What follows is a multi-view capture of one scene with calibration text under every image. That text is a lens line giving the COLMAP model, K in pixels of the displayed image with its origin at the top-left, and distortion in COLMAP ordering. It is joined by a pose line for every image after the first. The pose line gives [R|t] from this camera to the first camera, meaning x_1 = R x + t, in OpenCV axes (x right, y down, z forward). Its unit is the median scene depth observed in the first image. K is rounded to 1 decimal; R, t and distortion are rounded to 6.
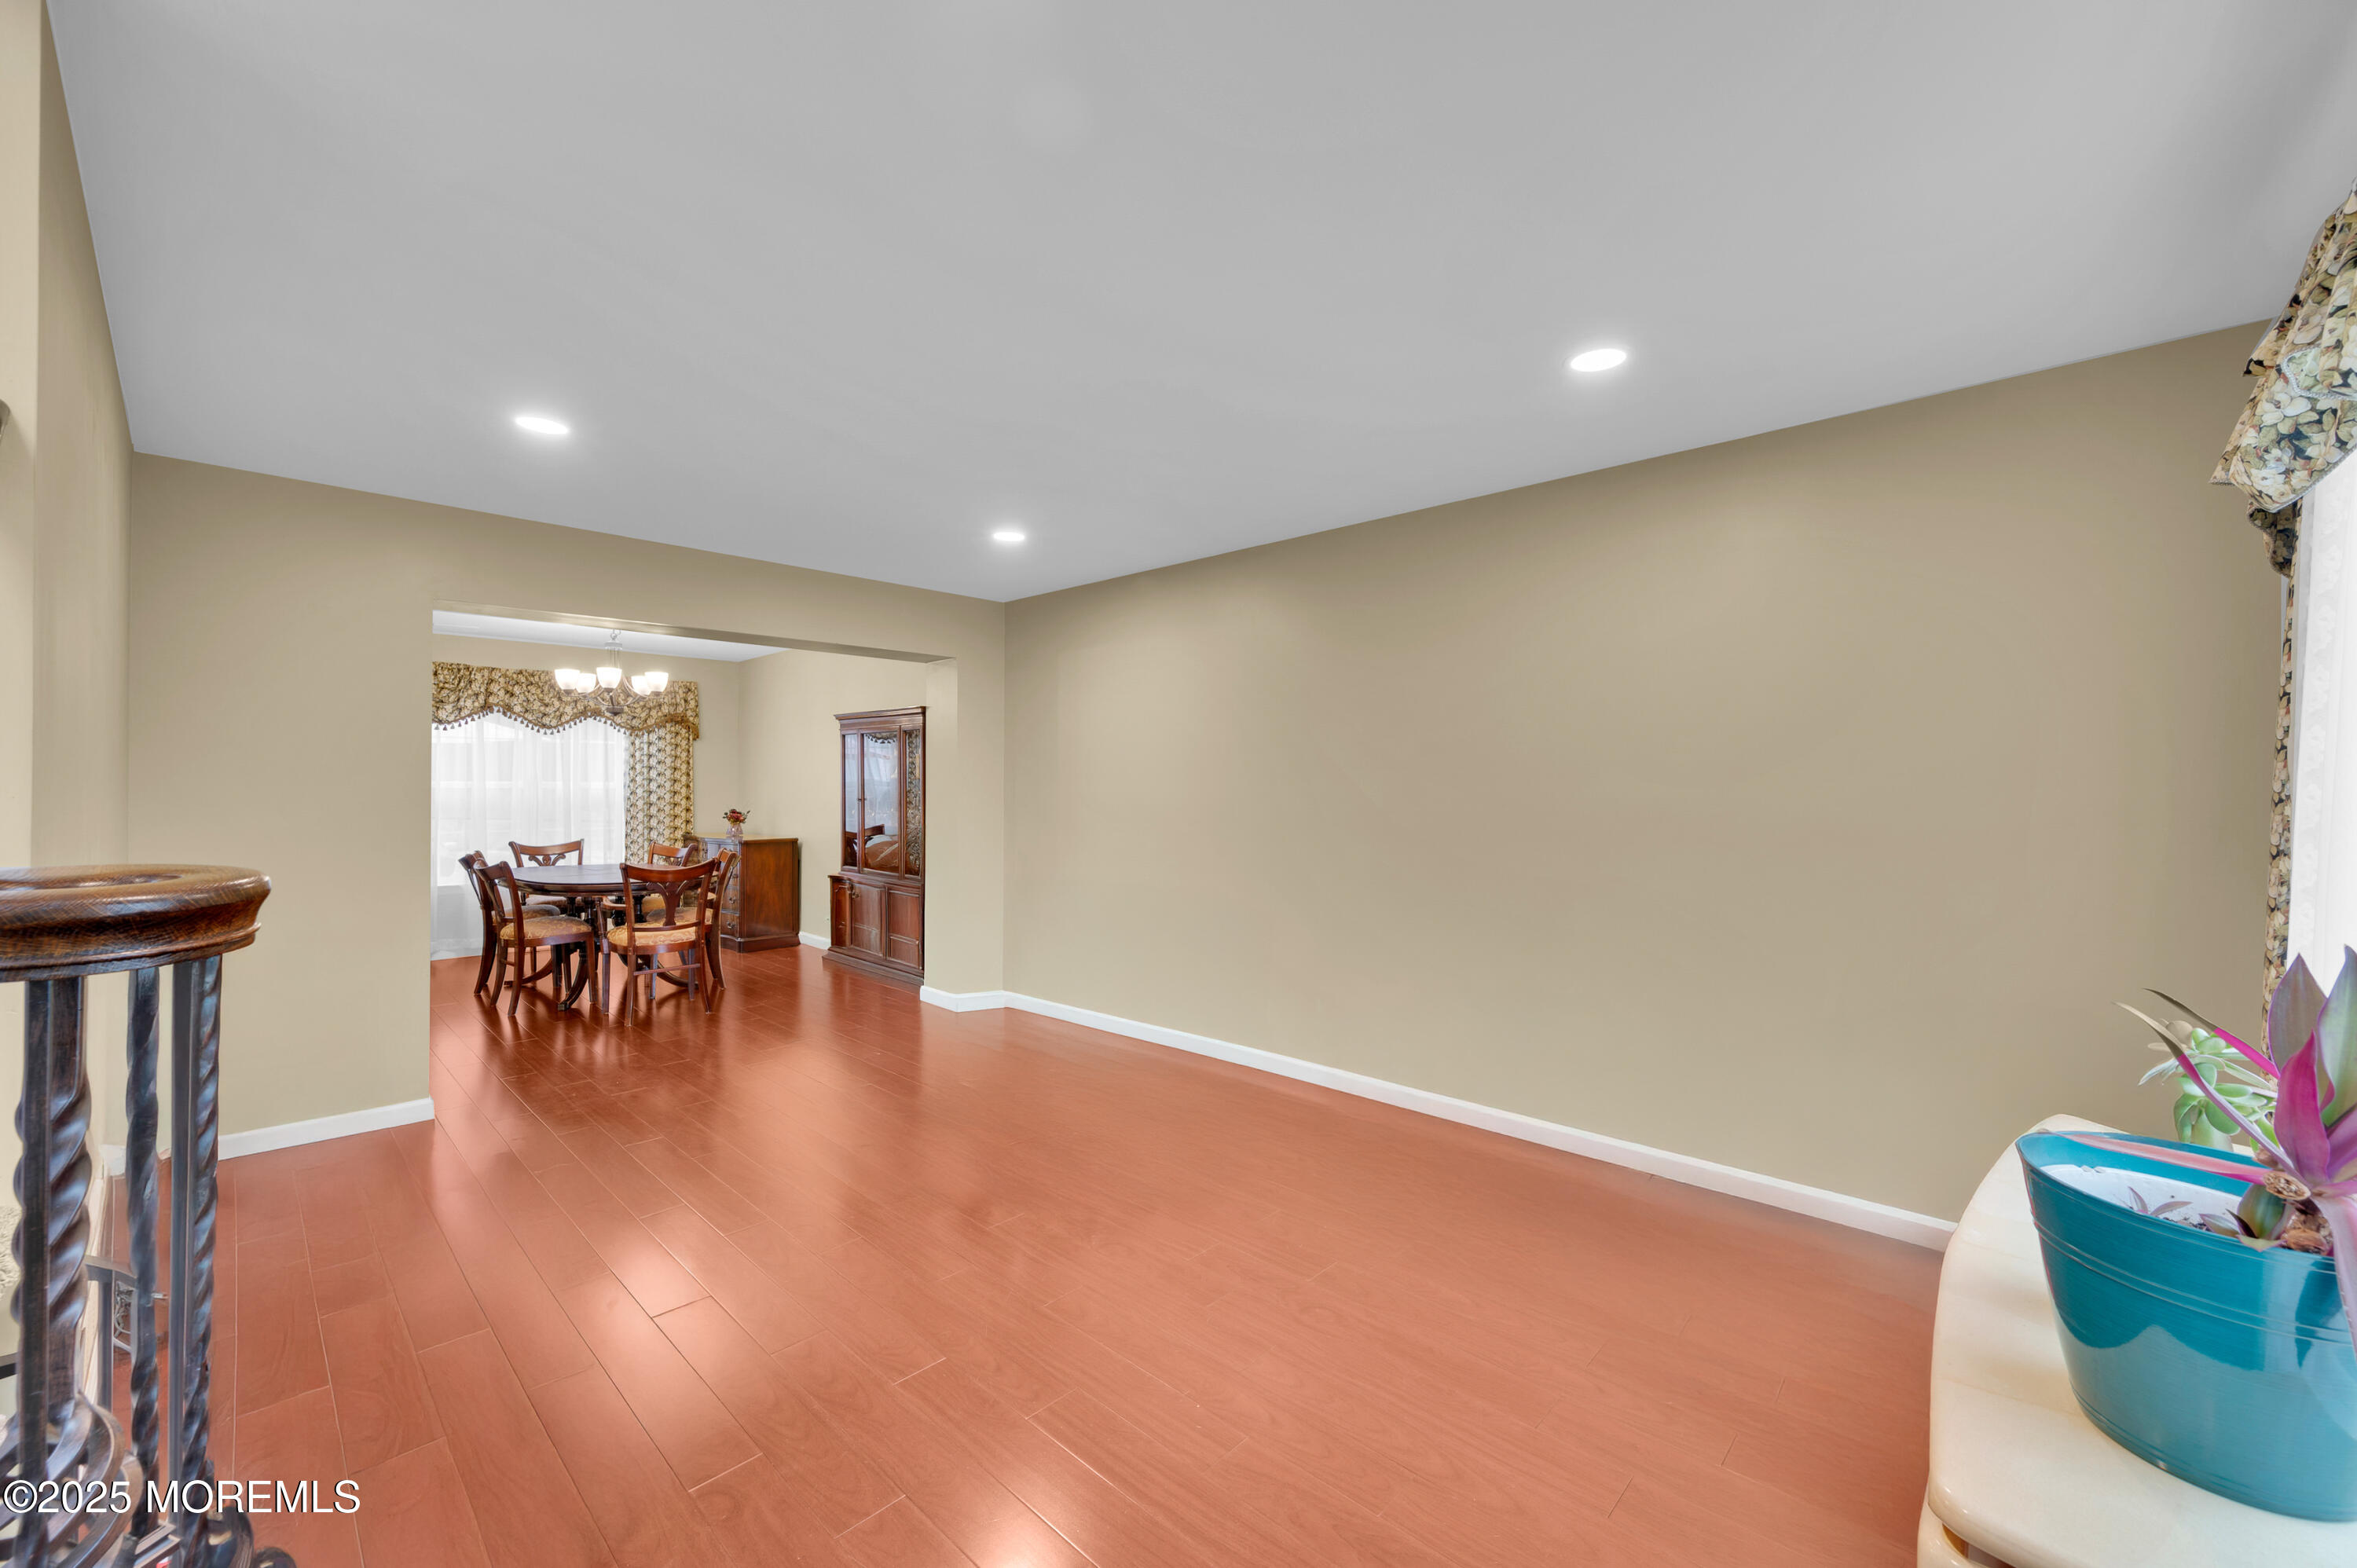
lens RADIAL K [[926.2, 0, 1181.4], [0, 926.2, 786.7], [0, 0, 1]] dist [-0.001984, -0.000169]
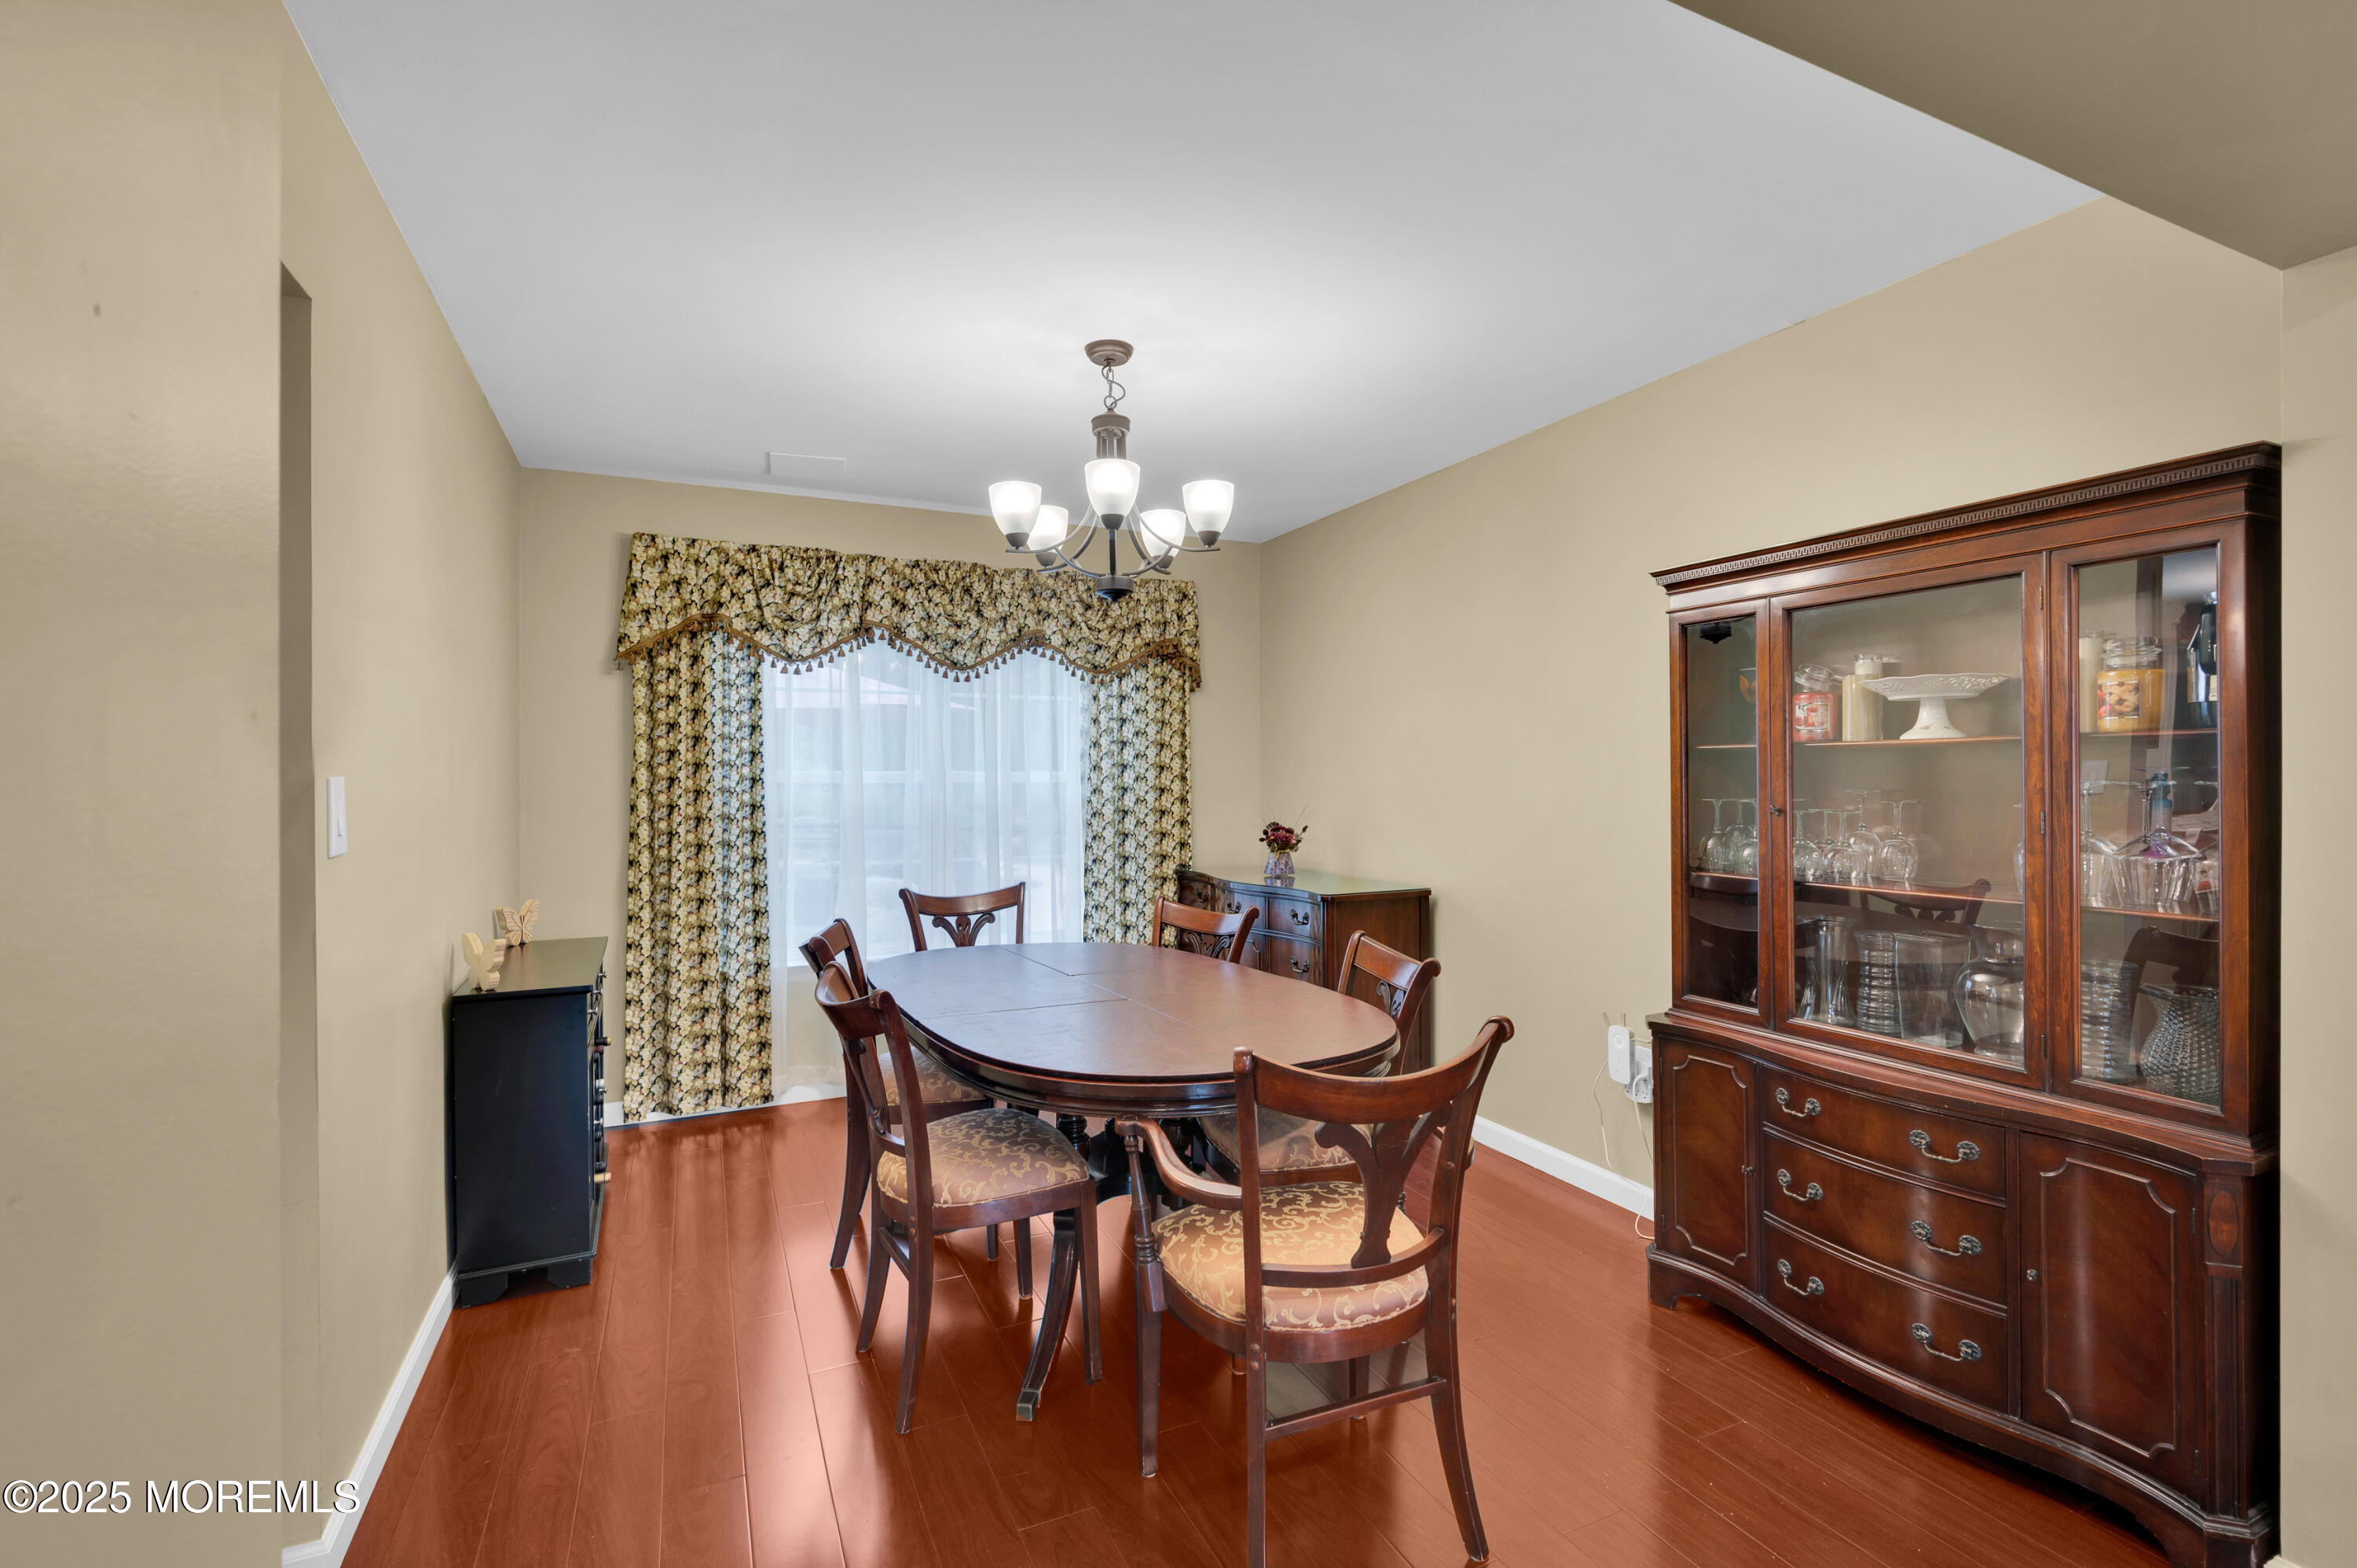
lens RADIAL K [[1043.0, 0, 1176.7], [0, 1043.0, 777.8], [0, 0, 1]] dist [-0.000409, -0.000019]
pose [[0.929823, -0.008501, -0.367908, -0.354277], [0.007758, 0.999964, -0.003499, 0.001601], [0.367925, 0.000399, 0.929855, 0.495558]]
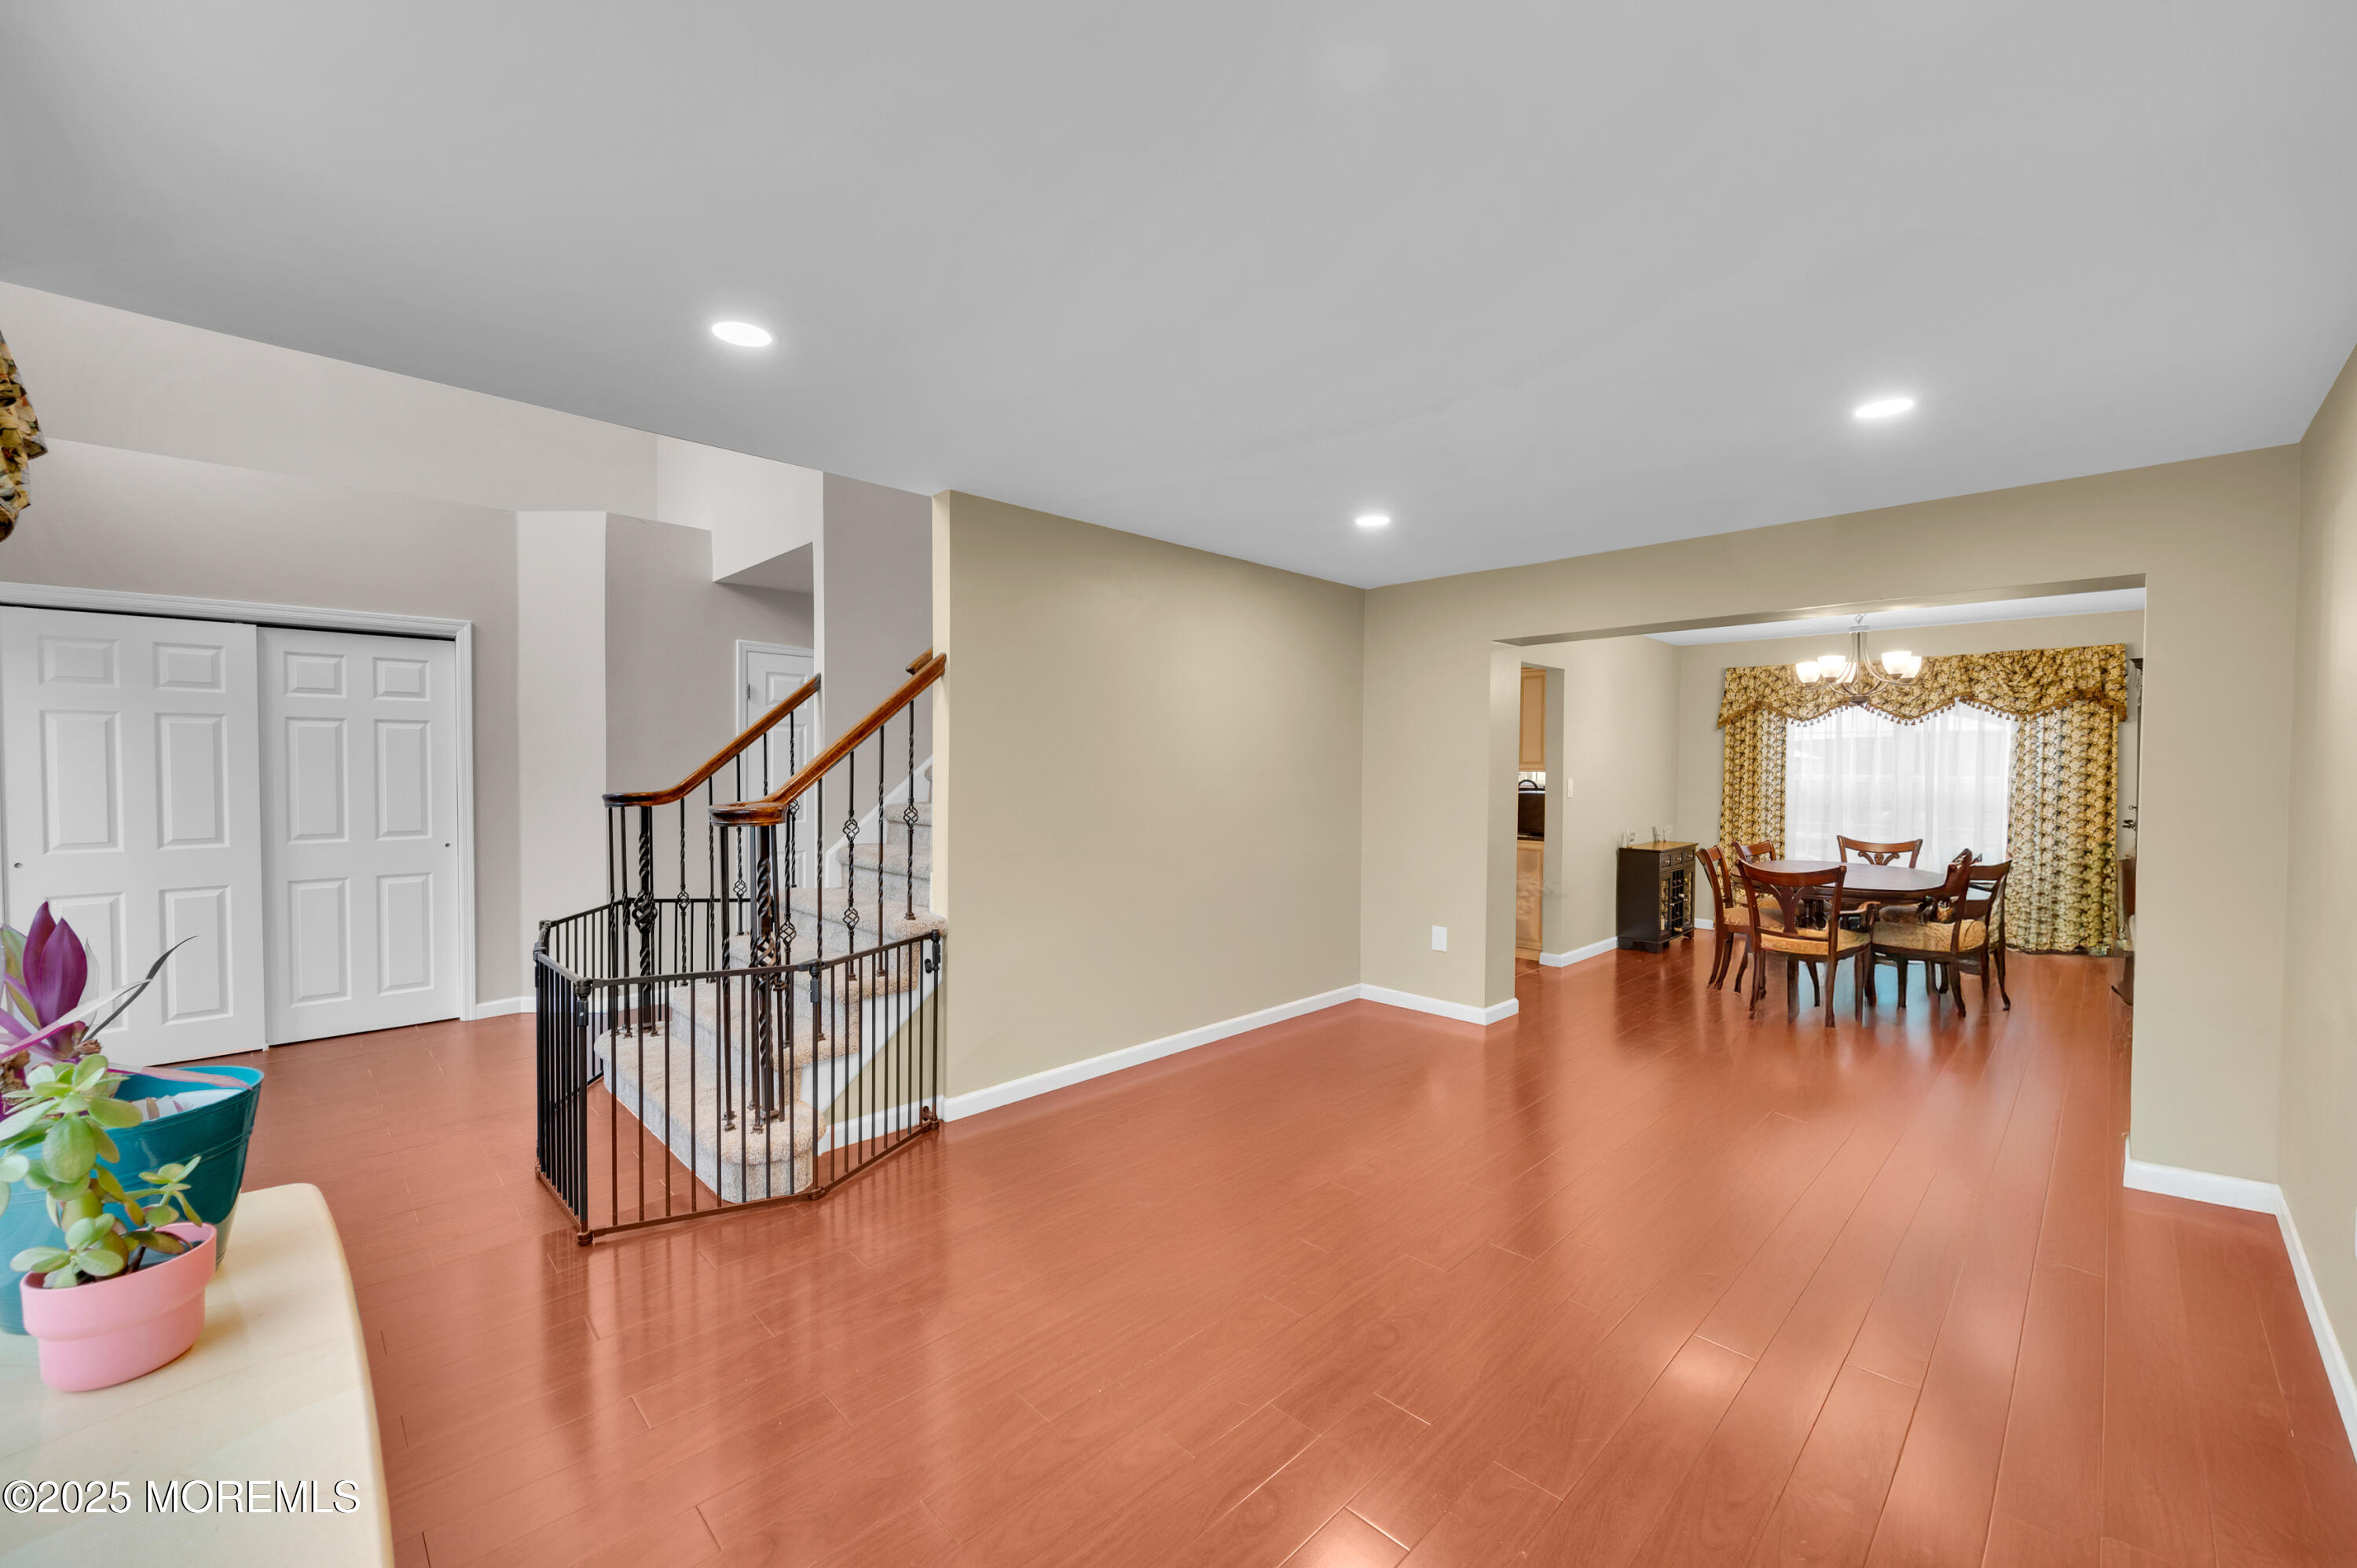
lens RADIAL K [[926.2, 0, 1182.9], [0, 926.2, 781.5], [0, 0, 1]] dist [-0.001984, -0.000169]
pose [[-0.039877, 0.010143, -0.999153, 0.279536], [-0.011062, 0.999883, 0.010592, -0.001574], [0.999143, 0.011475, -0.039761, 0.309112]]
